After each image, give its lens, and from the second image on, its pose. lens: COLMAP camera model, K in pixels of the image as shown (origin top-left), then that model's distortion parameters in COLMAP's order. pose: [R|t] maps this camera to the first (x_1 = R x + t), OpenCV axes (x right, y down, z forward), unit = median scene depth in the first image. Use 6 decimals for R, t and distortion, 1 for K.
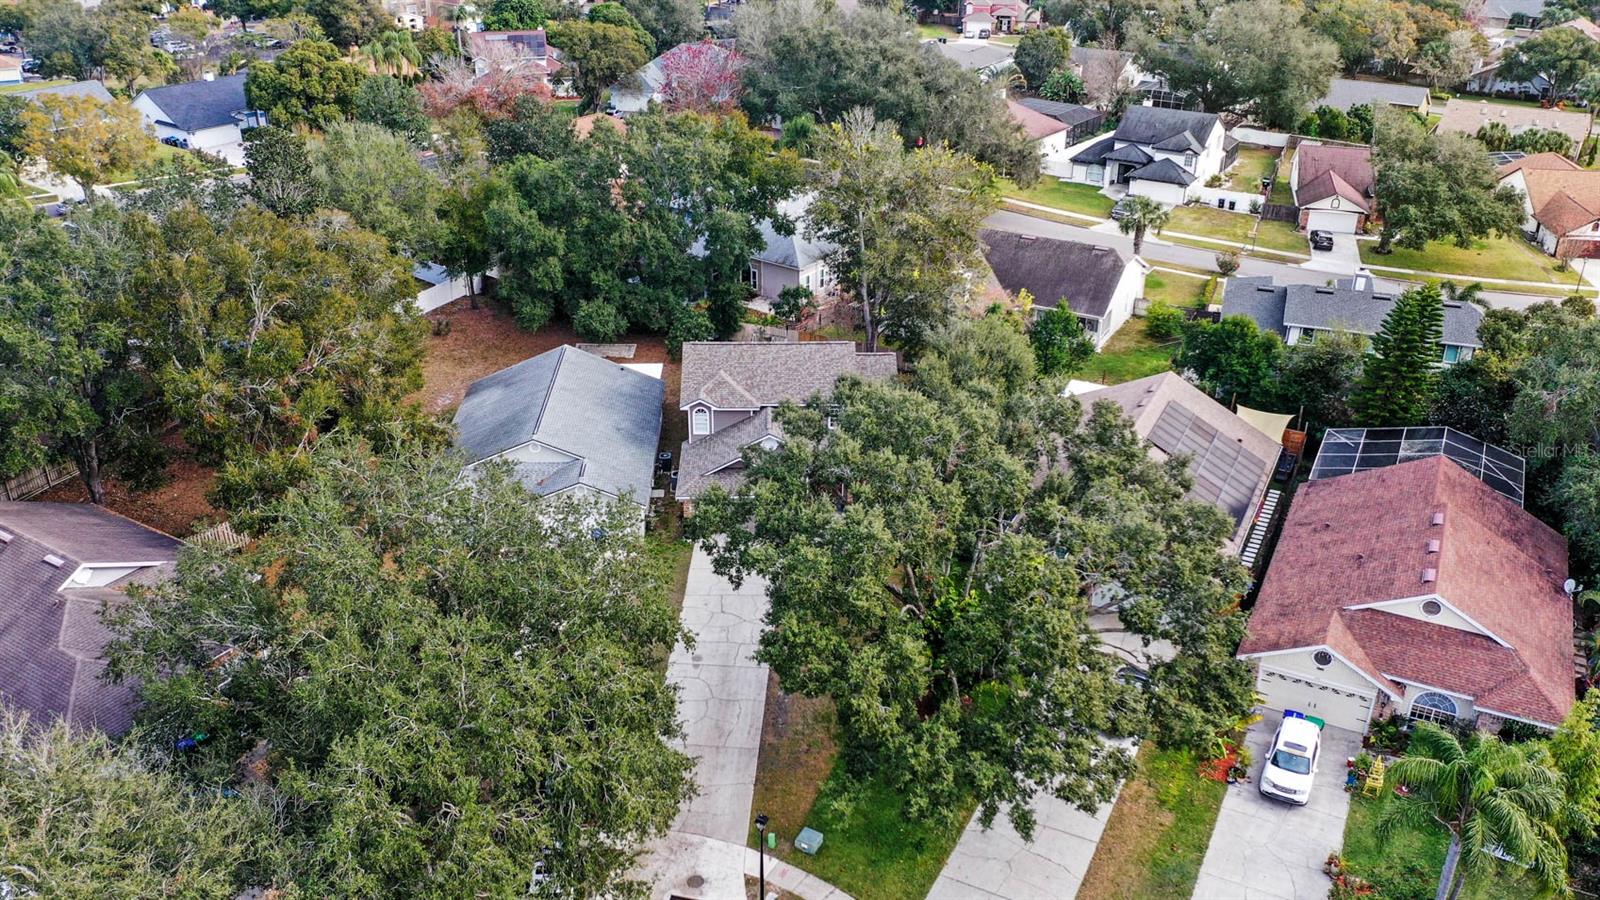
lens RADIAL K [[1331.2, 0, 800.0], [0, 1331.2, 450.0], [0, 0, 1]] dist [-0.014937, -0.001402]
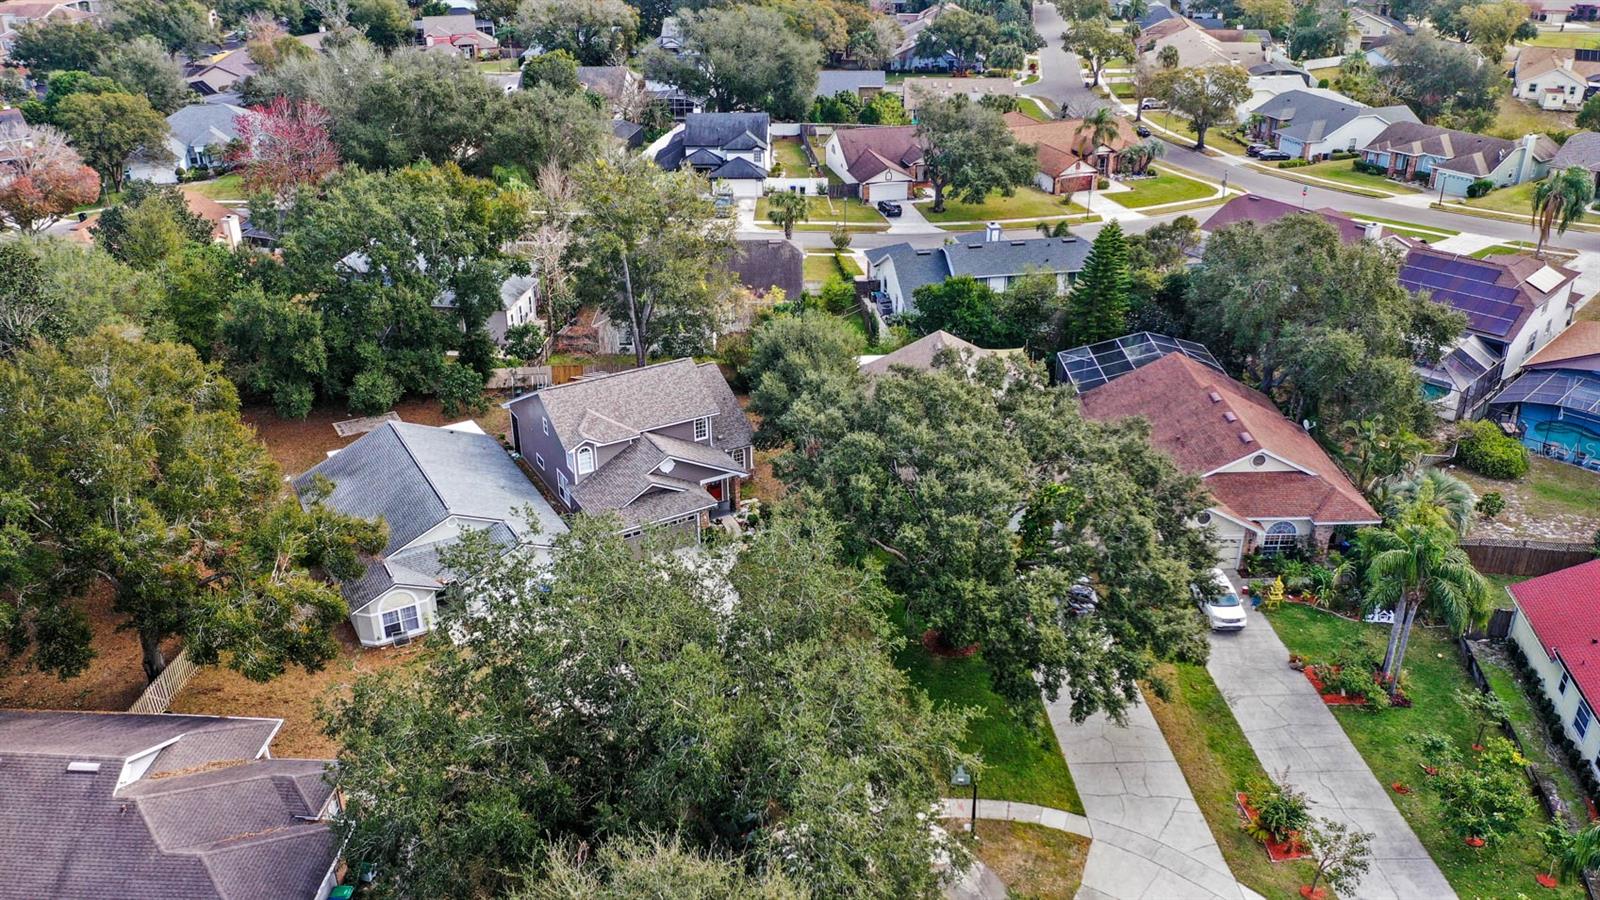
lens RADIAL K [[1291.2, 0, 800.0], [0, 1291.2, 450.0], [0, 0, 1]] dist [-0.012813, -0.001617]
pose [[0.881093, -0.222162, 0.417515, -0.277382], [0.223193, 0.973637, 0.047067, -0.031861], [-0.416964, 0.051716, 0.907450, 0.022564]]
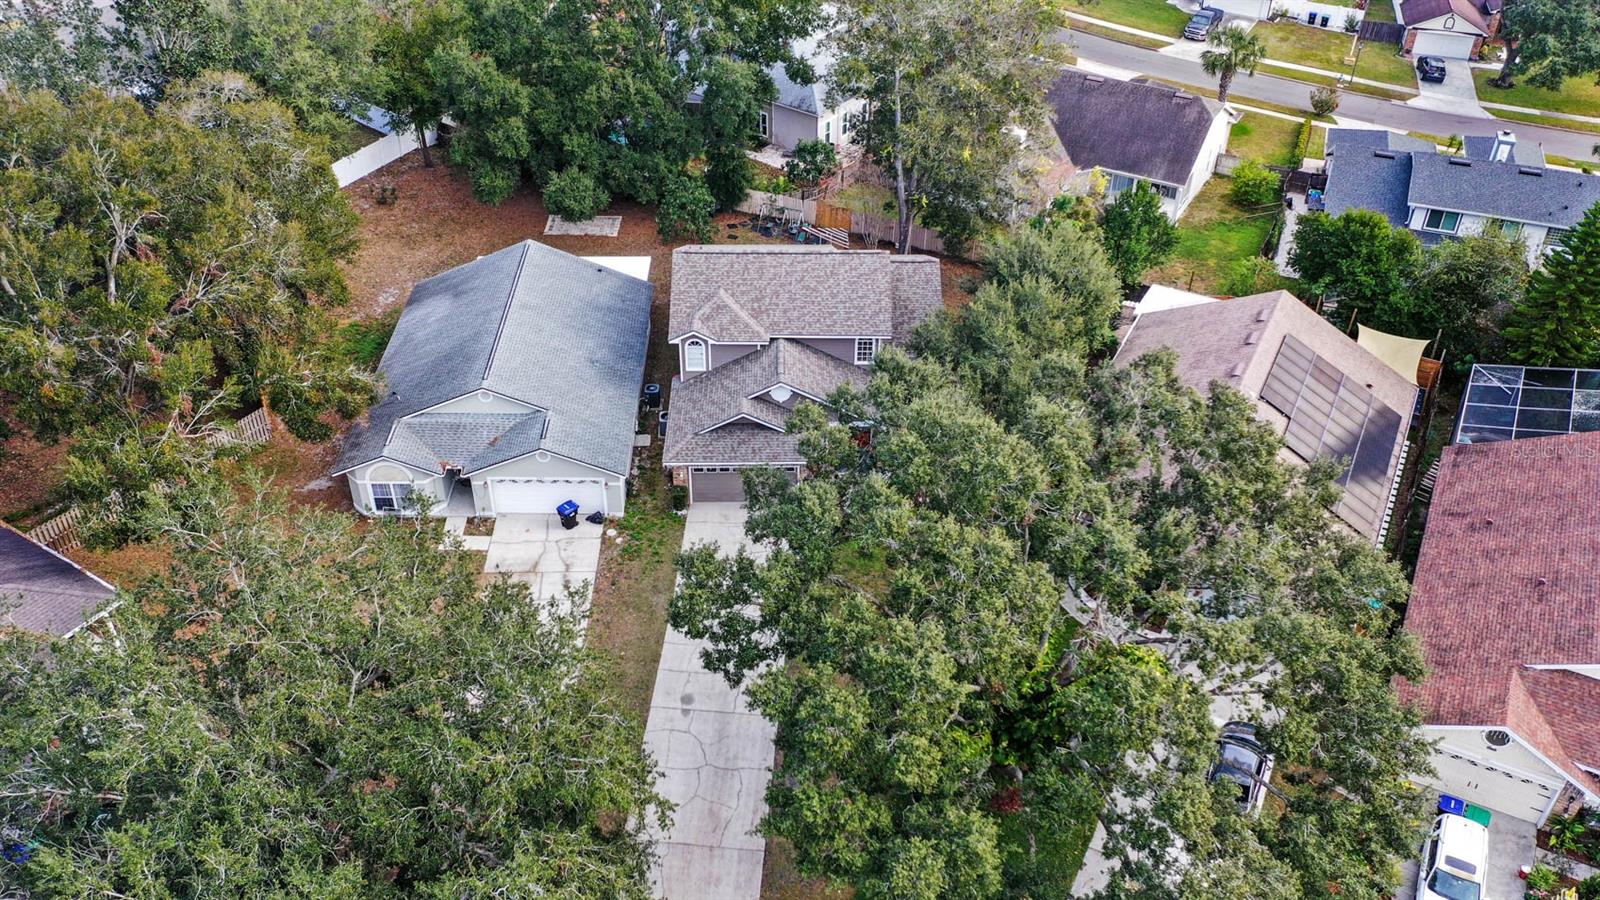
lens RADIAL K [[1331.2, 0, 800.0], [0, 1331.2, 450.0], [0, 0, 1]] dist [-0.014937, -0.001402]
pose [[0.999915, 0.010984, -0.006968, -0.004399], [-0.009626, 0.985121, 0.171593, -0.083771], [0.008749, -0.171512, 0.985143, 0.166007]]
